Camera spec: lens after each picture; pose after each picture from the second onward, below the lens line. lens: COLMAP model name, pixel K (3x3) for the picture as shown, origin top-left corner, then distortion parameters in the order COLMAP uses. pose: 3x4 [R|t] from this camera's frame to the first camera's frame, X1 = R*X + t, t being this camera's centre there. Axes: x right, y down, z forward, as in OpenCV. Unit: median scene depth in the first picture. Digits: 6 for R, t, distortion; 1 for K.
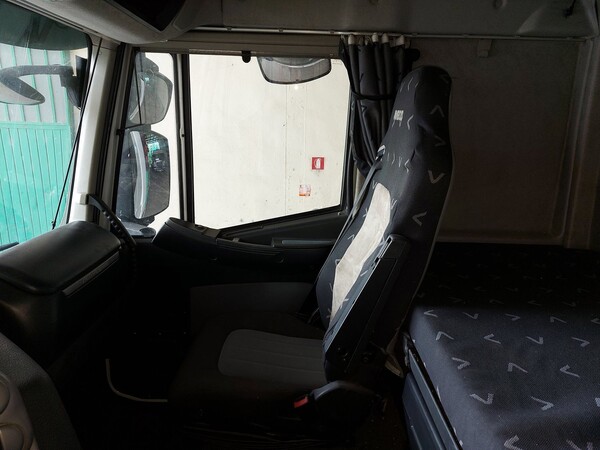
lens RADIAL K [[428.6, 0, 298.4], [0, 428.6, 225.2], [0, 0, 1]] dist [0.080687, -0.064238]
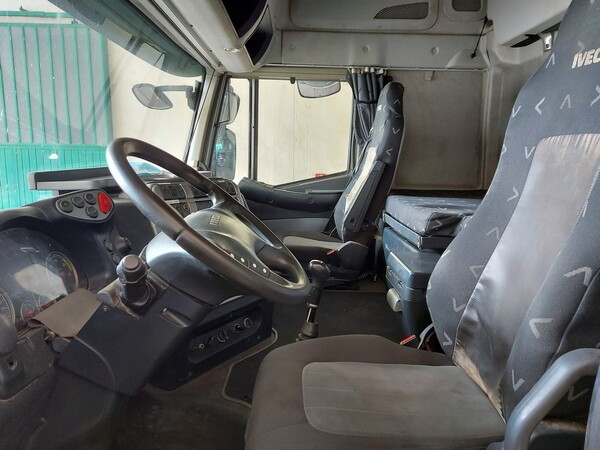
lens RADIAL K [[428.6, 0, 298.6], [0, 428.6, 226.2], [0, 0, 1]] dist [0.080687, -0.064238]
pose [[0.999939, -0.003399, 0.010470, -0.120721], [0.004209, 0.996912, -0.078411, 0.338750], [-0.010171, 0.078450, 0.996866, -0.700018]]
